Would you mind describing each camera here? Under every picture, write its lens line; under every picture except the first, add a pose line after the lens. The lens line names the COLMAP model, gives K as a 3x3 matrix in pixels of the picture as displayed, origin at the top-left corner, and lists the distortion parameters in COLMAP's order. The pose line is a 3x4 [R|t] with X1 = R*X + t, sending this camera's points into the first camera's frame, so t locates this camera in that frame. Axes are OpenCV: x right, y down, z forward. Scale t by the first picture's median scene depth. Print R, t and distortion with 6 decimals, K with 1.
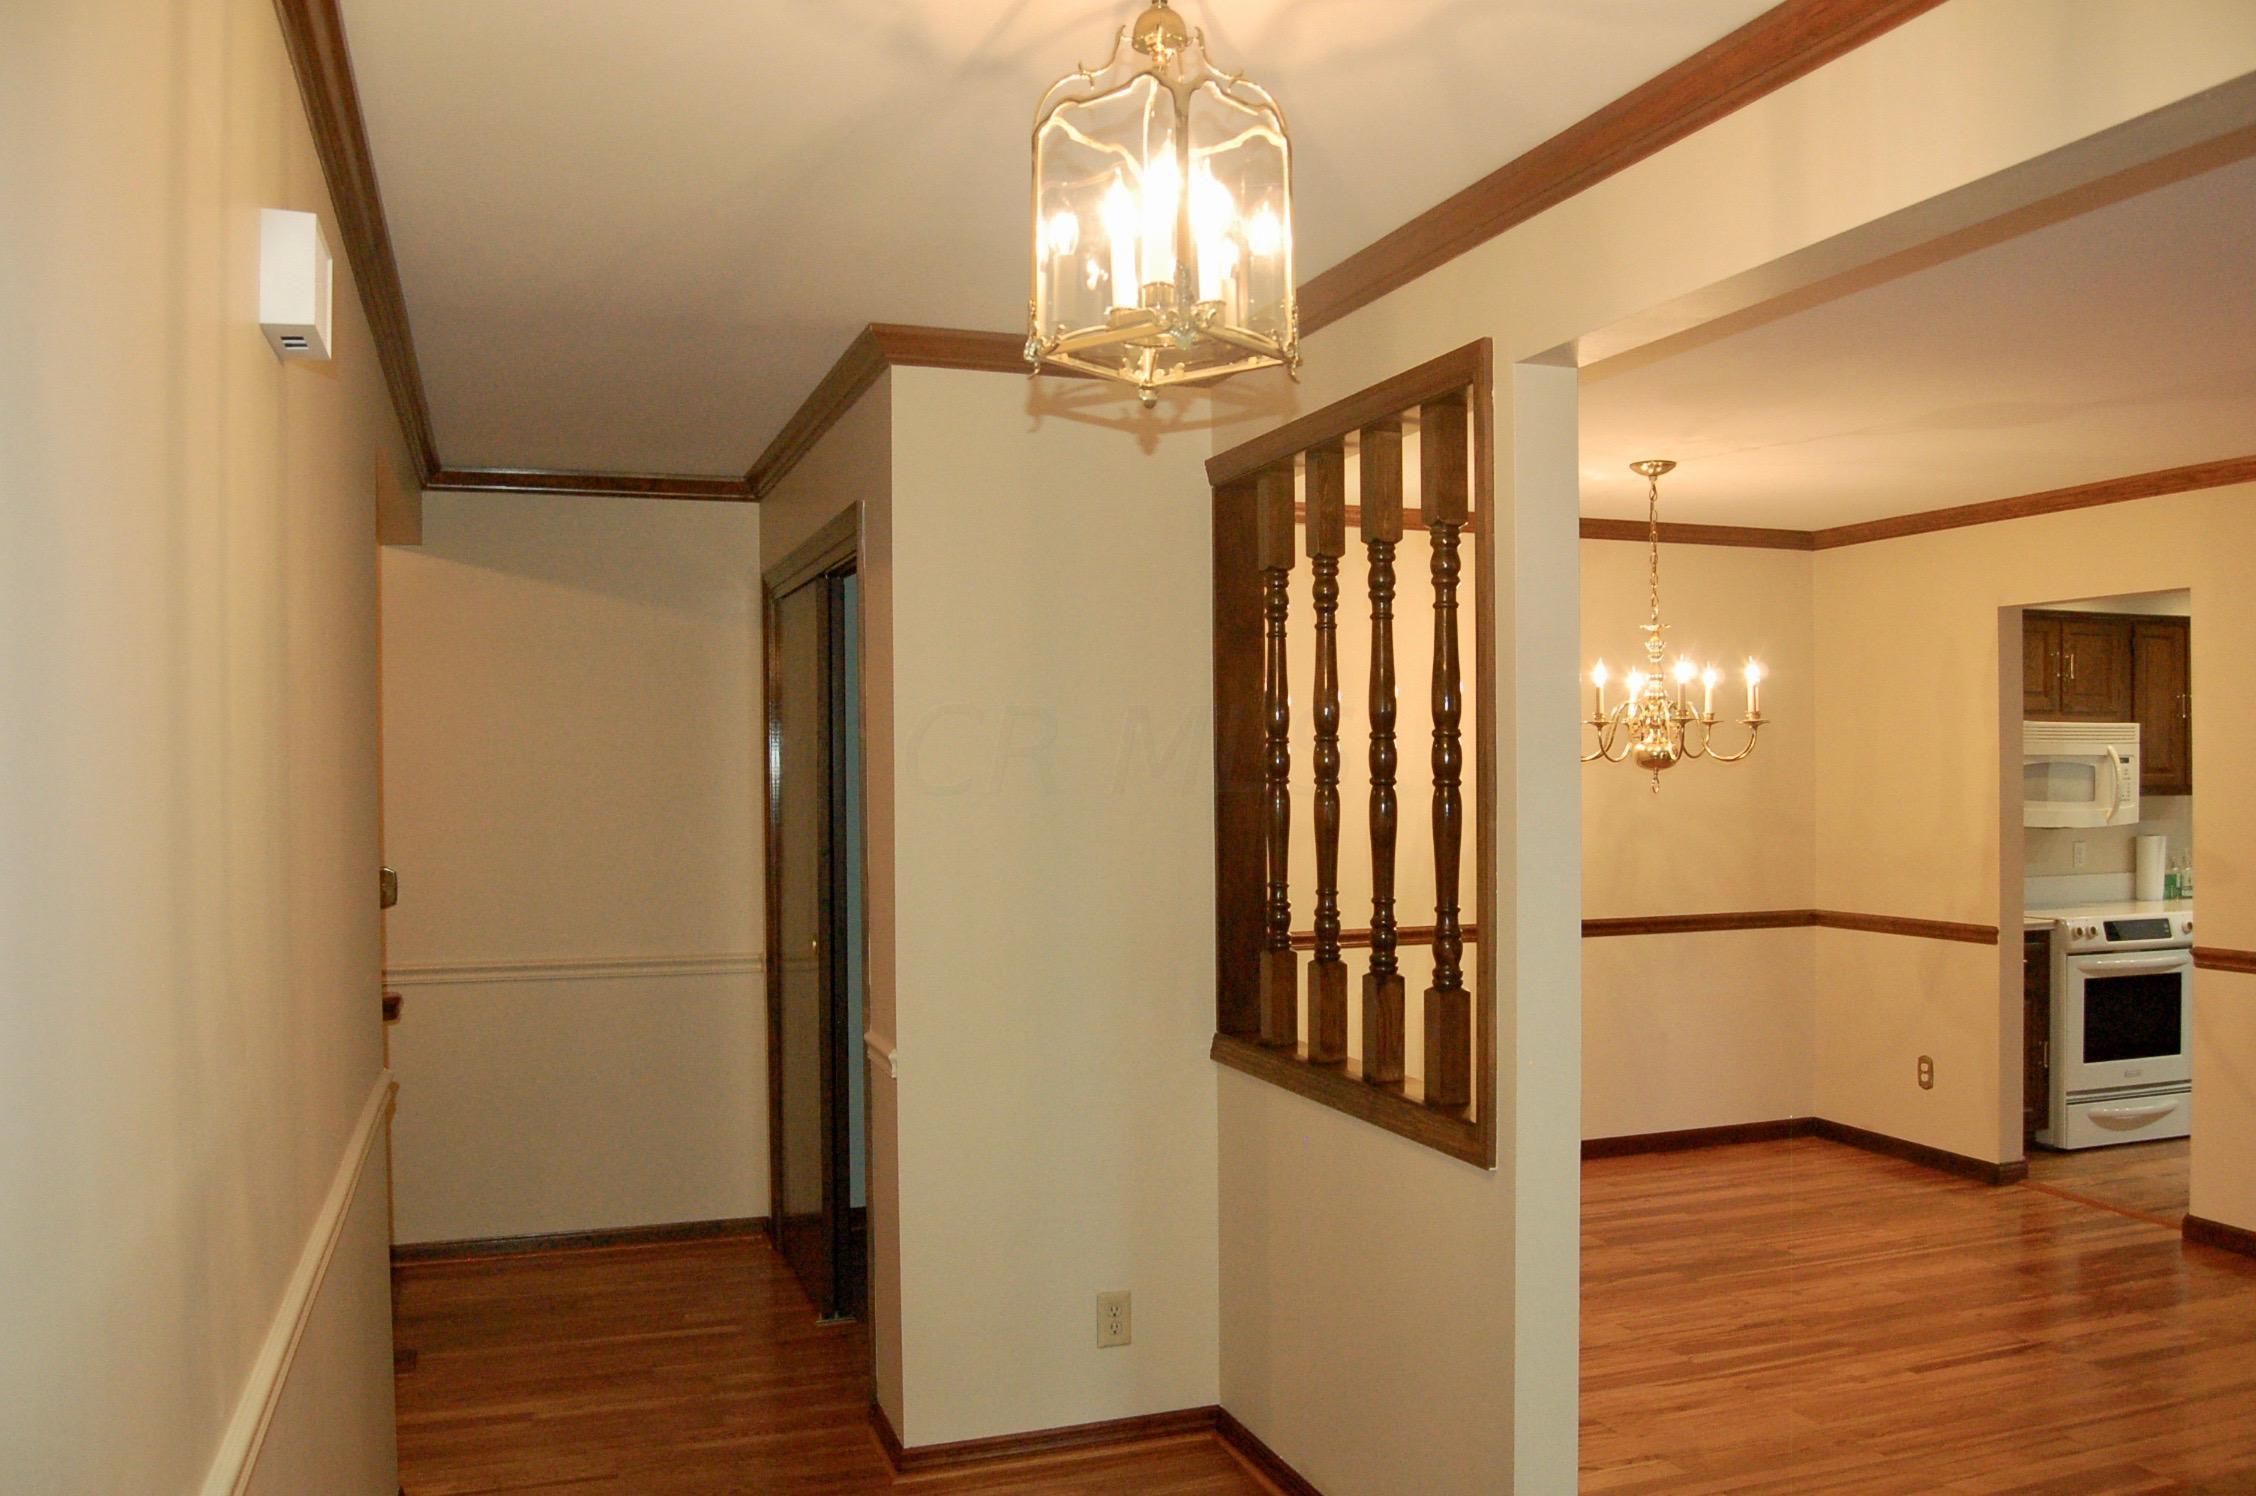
lens RADIAL K [[1758.4, 0, 1128.0], [0, 1758.4, 748.0], [0, 0, 1]] dist [-0.076932, 0.003162]
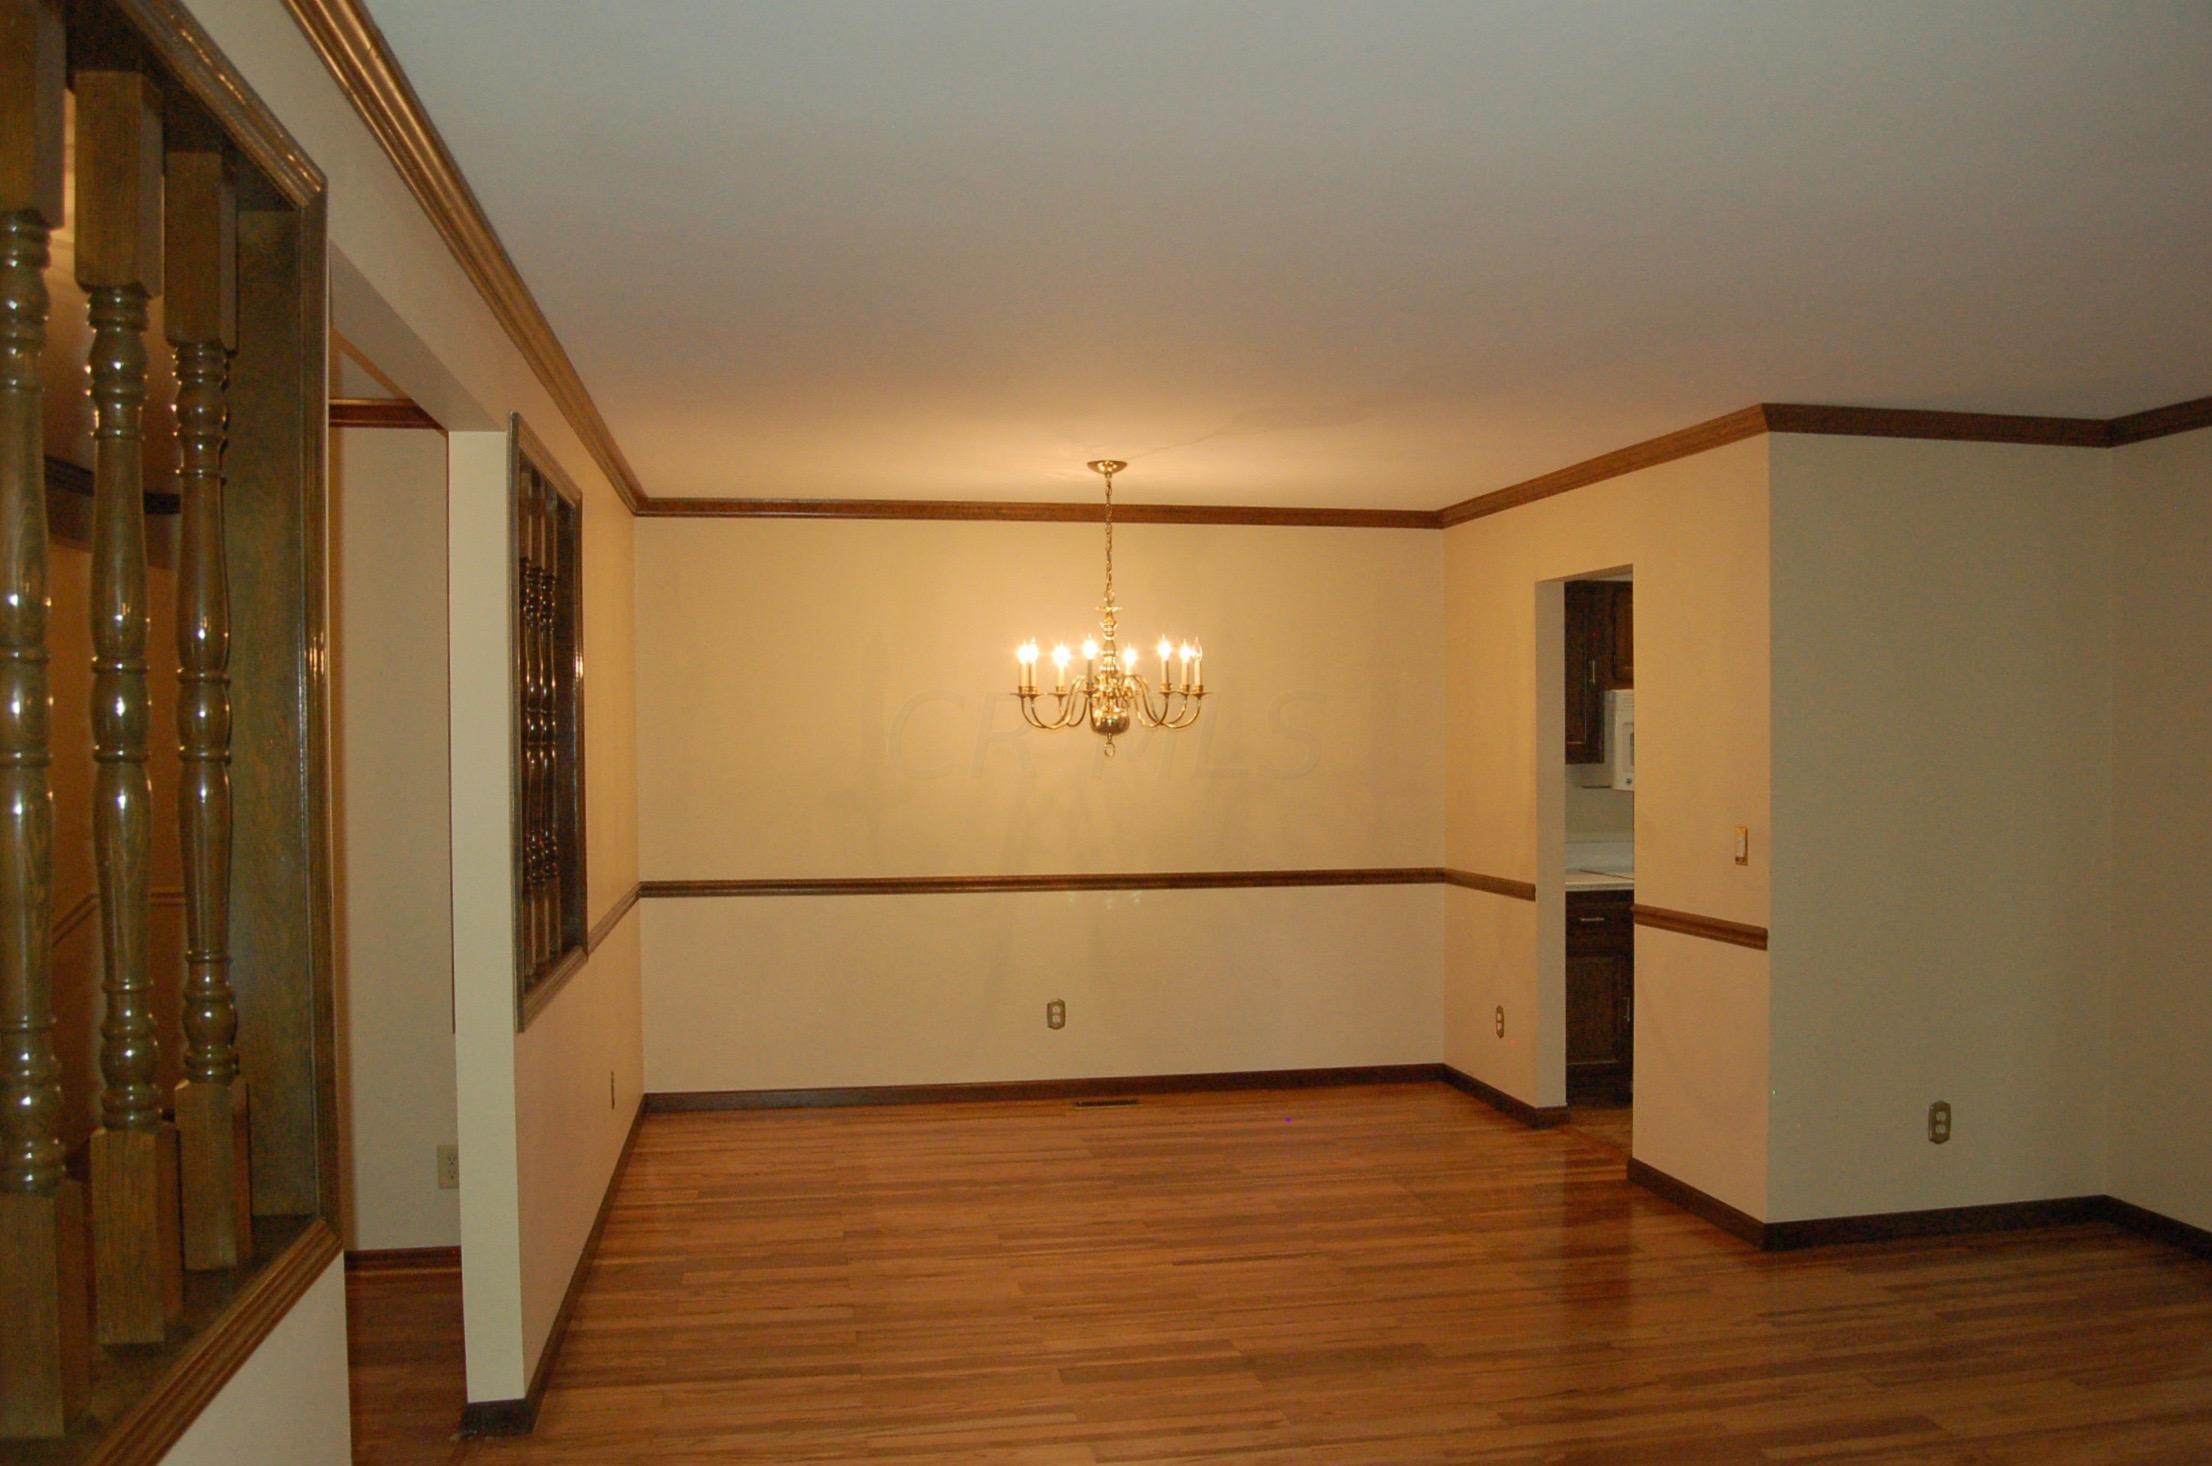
lens RADIAL K [[1768.2, 0, 1106.0], [0, 1768.2, 733.0], [0, 0, 1]] dist [-0.061633, 0.001413]
pose [[0.987171, -0.002110, -0.159653, 0.481712], [0.003505, 0.999958, 0.008459, 0.001297], [0.159629, -0.008910, 0.987137, -0.125259]]
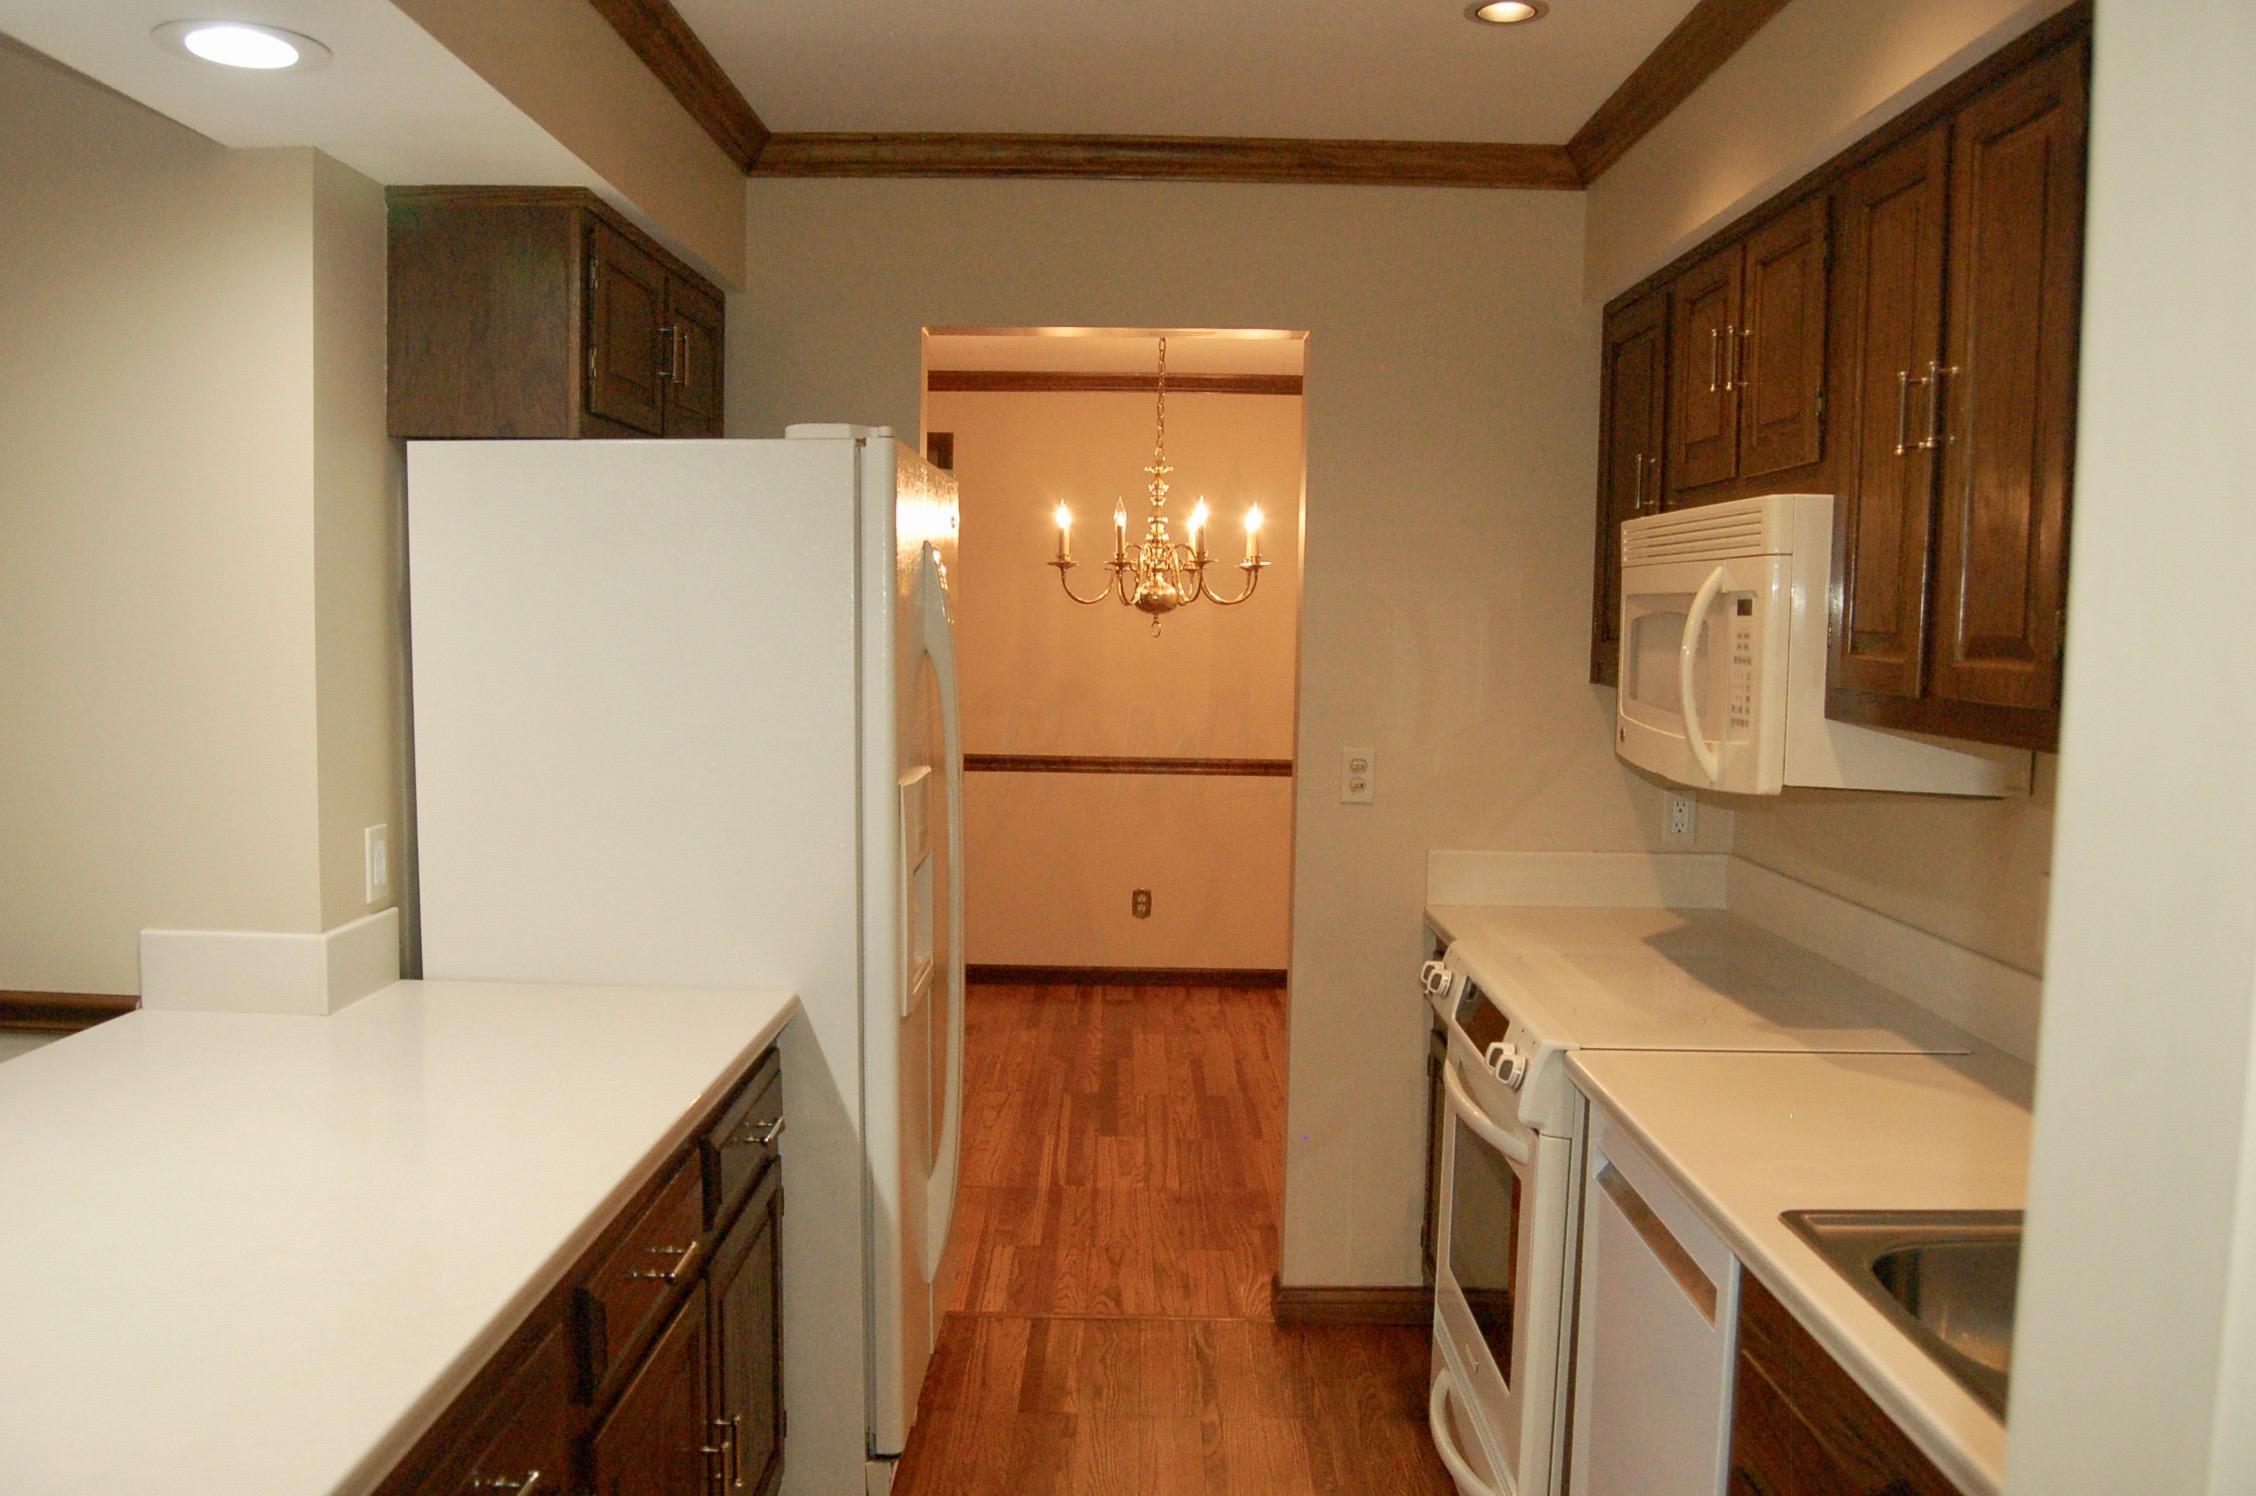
lens RADIAL K [[1758.4, 0, 1128.0], [0, 1758.4, 748.0], [0, 0, 1]] dist [-0.076932, 0.003162]
pose [[-0.334748, 0.067685, -0.939874, 1.254903], [-0.017532, 0.996797, 0.078028, 0.010877], [0.942145, 0.042598, -0.332489, 1.321183]]
